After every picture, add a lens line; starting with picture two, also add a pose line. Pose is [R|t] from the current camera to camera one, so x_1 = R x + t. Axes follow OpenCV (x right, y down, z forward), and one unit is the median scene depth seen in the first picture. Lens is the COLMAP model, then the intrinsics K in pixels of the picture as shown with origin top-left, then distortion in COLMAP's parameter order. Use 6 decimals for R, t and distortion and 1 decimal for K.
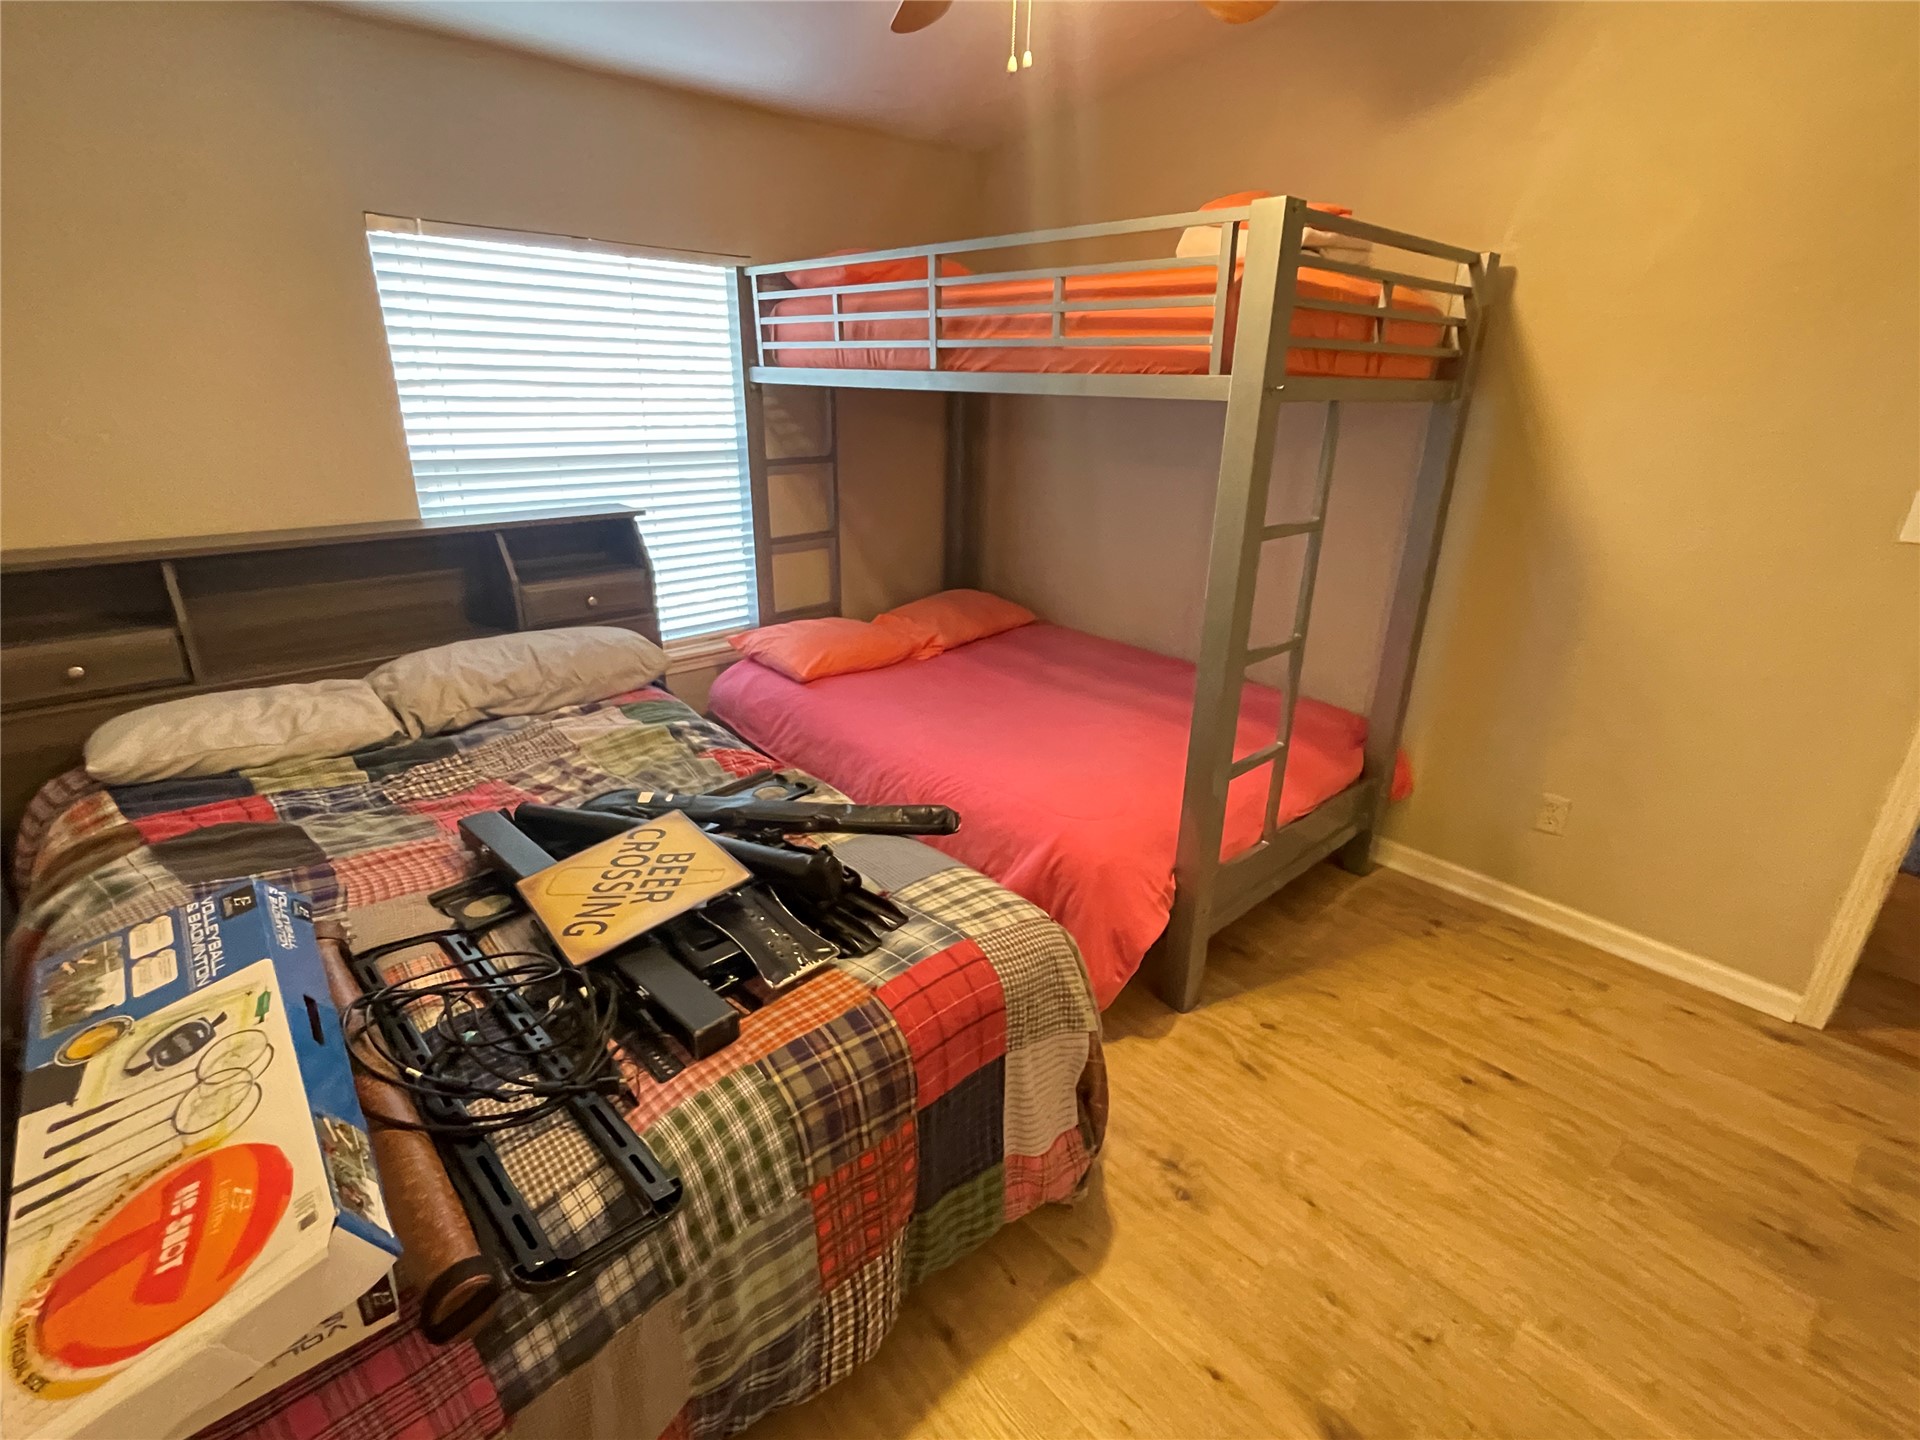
lens RADIAL K [[896.0, 0, 960.0], [0, 896.0, 720.0], [0, 0, 1]] dist [-0.001743, 0.000164]
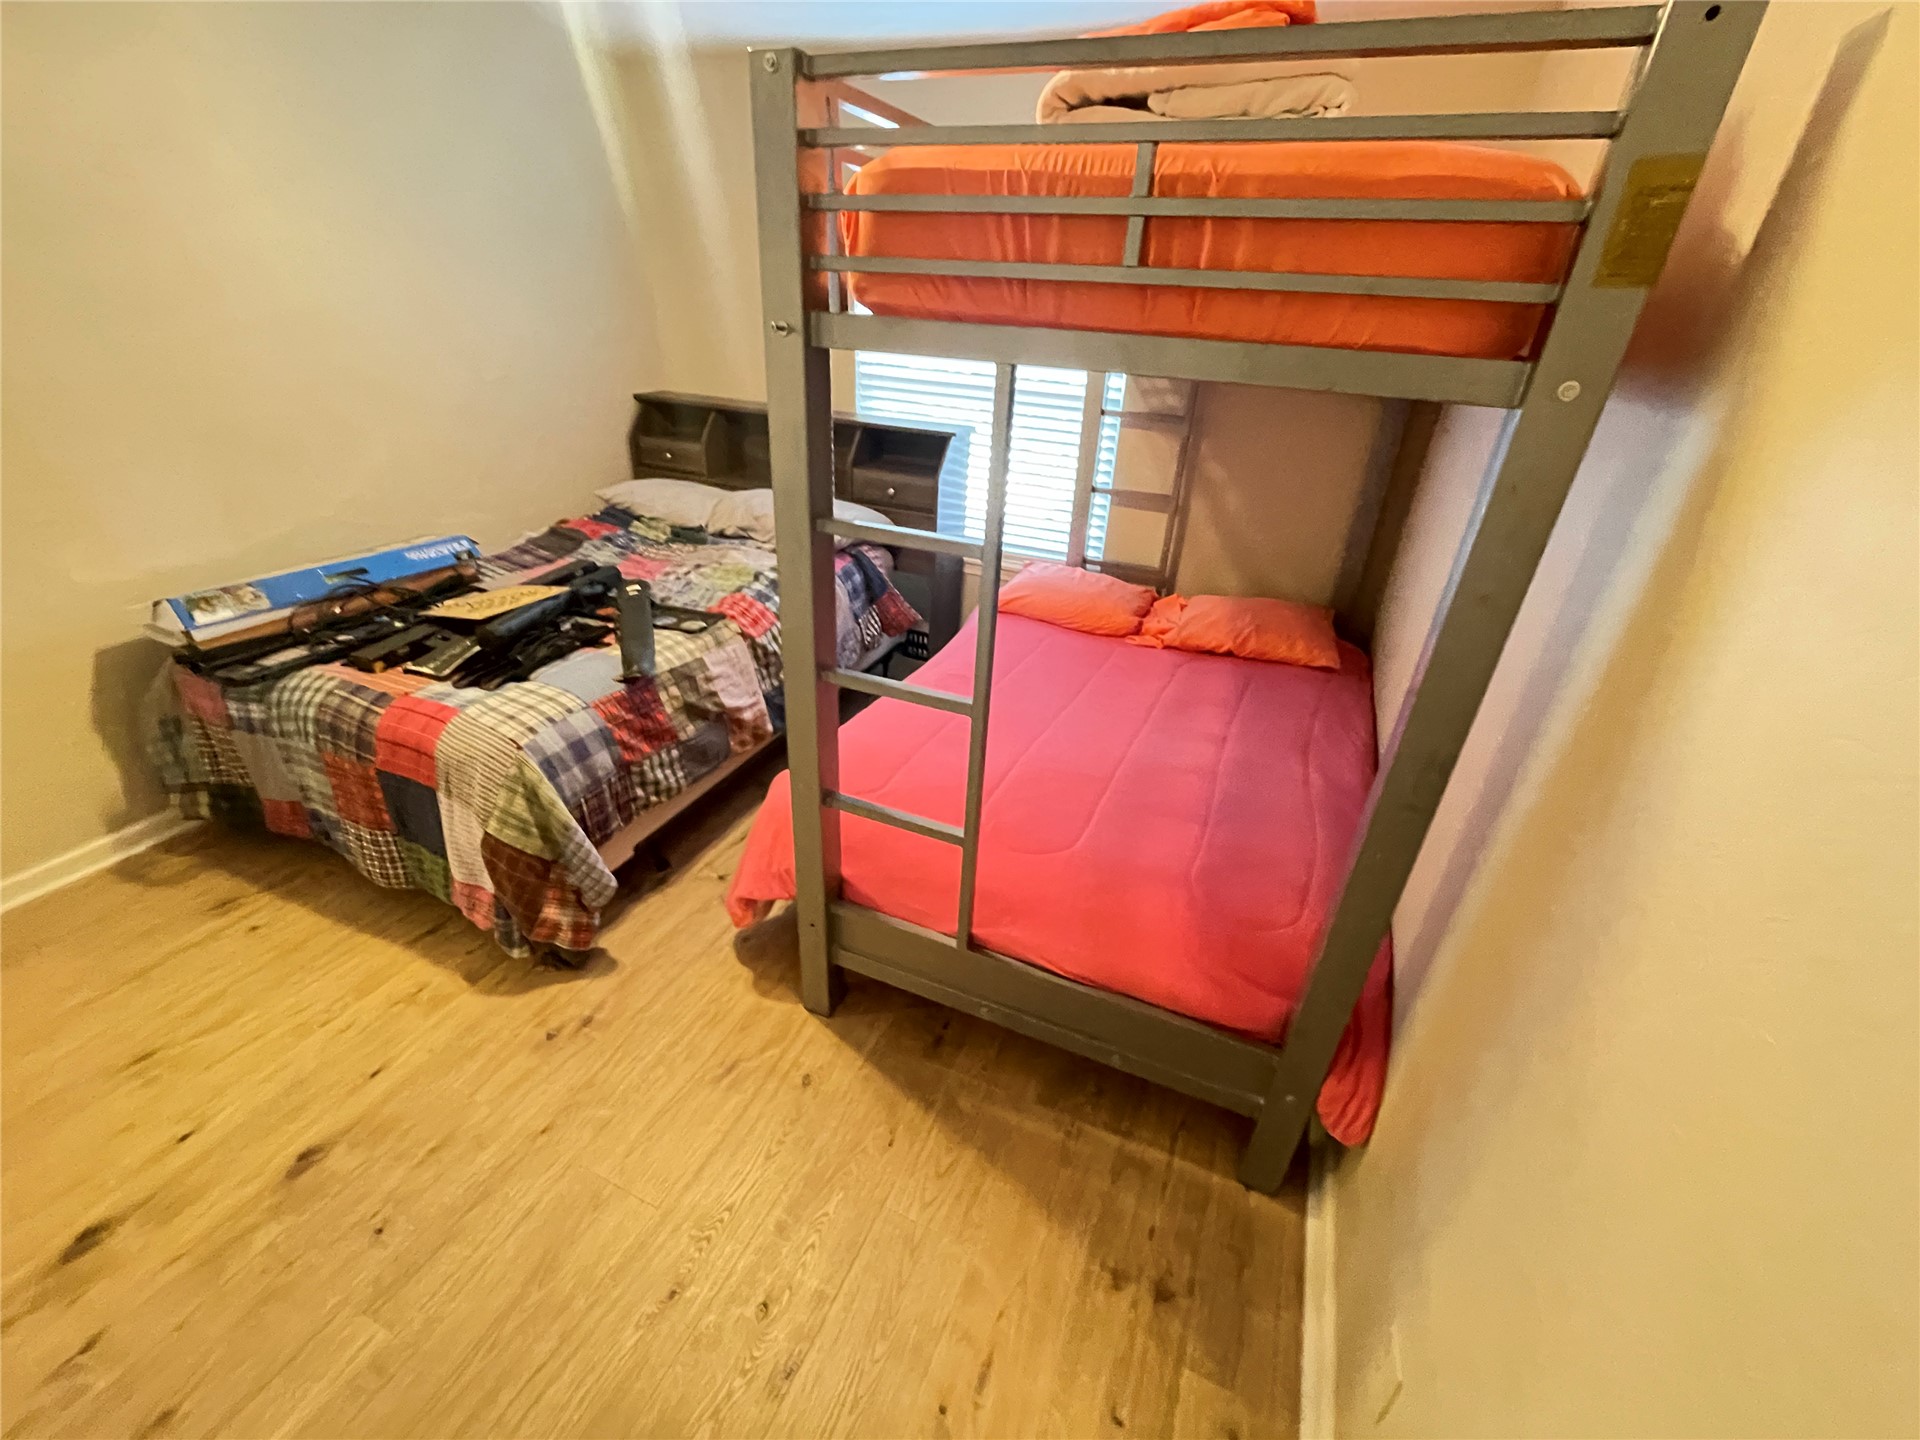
lens RADIAL K [[769.4, 0, 960.0], [0, 769.4, 720.0], [0, 0, 1]] dist [0.002171, 0.000026]
pose [[0.415683, 0.439025, -0.796533, 1.032695], [-0.366161, 0.882455, 0.295296, -0.309485], [0.832547, 0.168910, 0.527575, 0.793114]]
